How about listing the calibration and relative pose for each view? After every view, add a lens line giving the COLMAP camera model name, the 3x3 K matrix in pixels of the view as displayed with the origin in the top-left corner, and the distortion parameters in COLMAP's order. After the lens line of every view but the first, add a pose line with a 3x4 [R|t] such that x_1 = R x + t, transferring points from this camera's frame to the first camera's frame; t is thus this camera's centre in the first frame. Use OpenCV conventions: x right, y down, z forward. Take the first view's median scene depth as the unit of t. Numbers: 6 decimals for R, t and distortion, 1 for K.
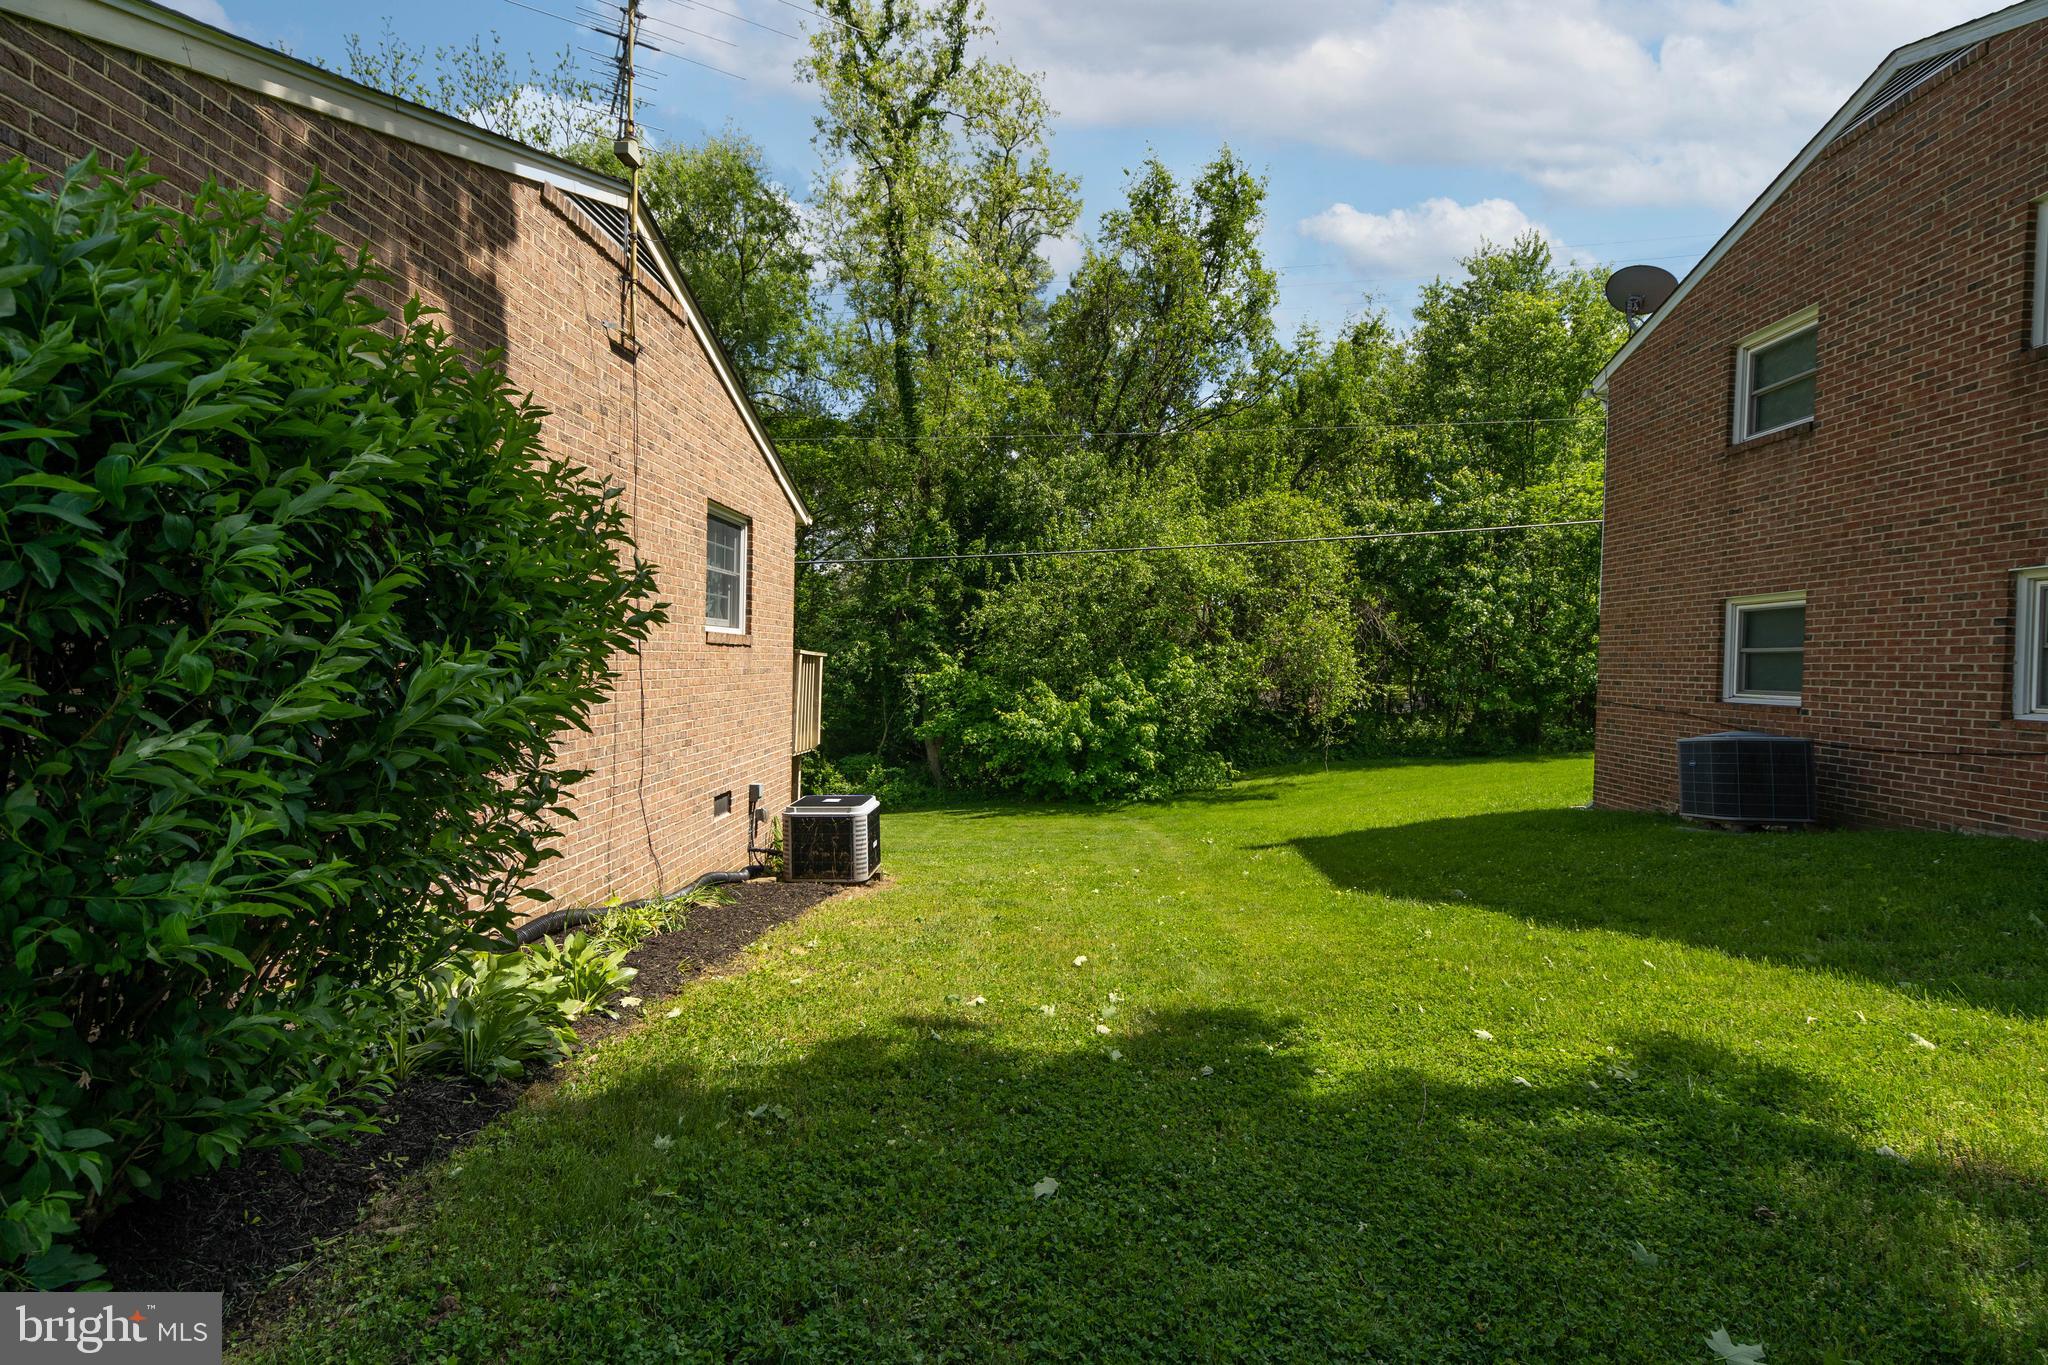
lens RADIAL K [[900.4, 0, 1023.8], [0, 900.4, 681.6], [0, 0, 1]] dist [-0.011522, -0.000708]
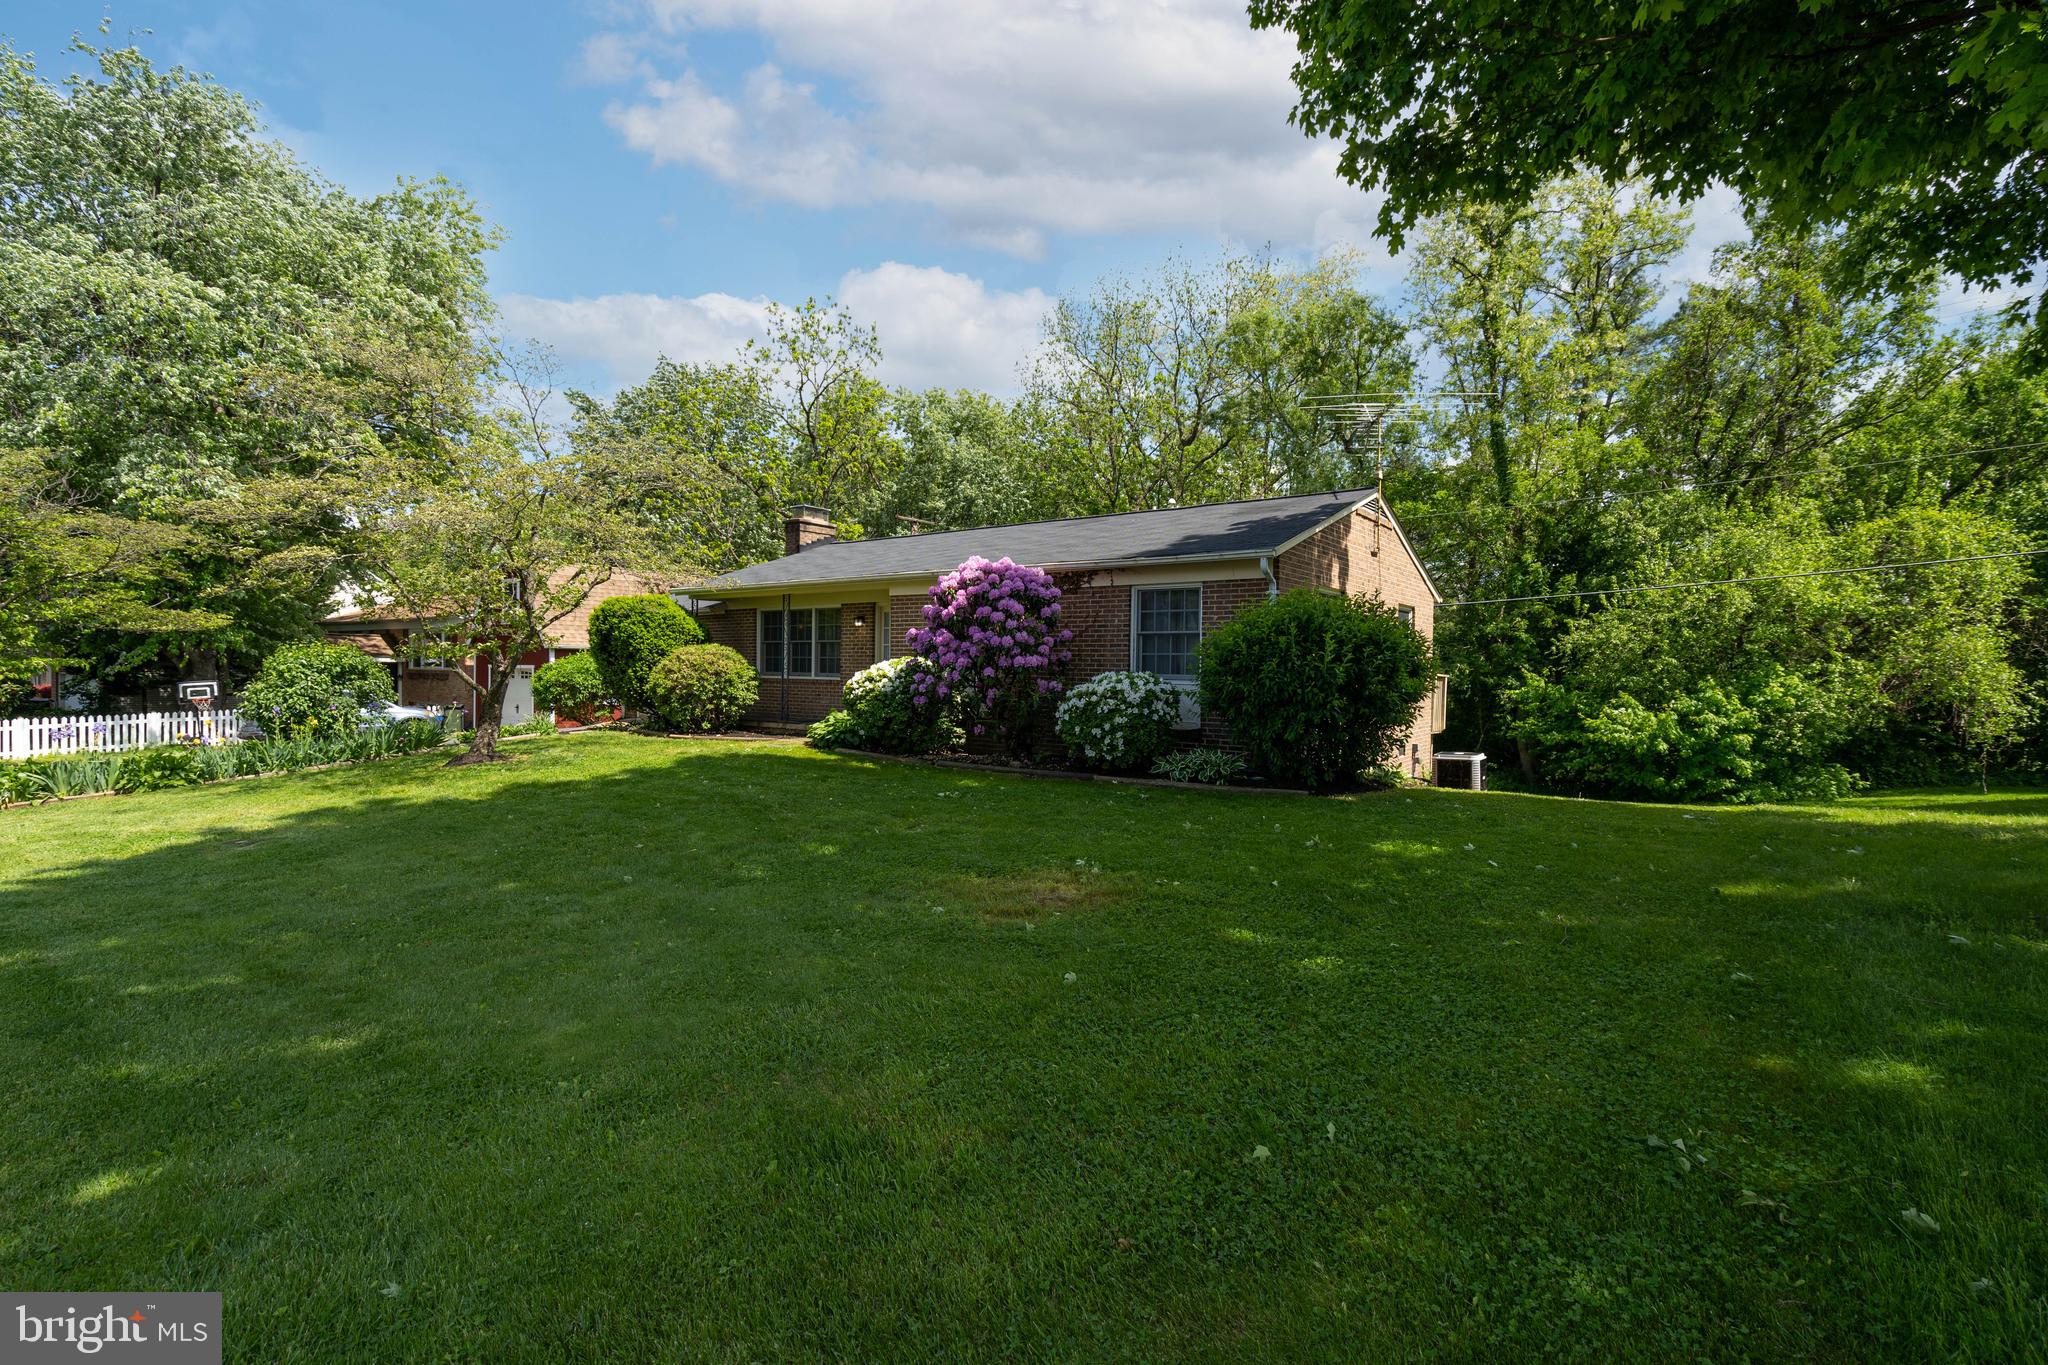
lens RADIAL K [[900.4, 0, 1013.5], [0, 900.4, 677.7], [0, 0, 1]] dist [-0.011522, -0.000708]
pose [[0.810953, -0.001464, -0.585109, 0.049371], [-0.012388, 0.999730, -0.019670, 0.008247], [0.584980, 0.023200, 0.810716, -0.404210]]
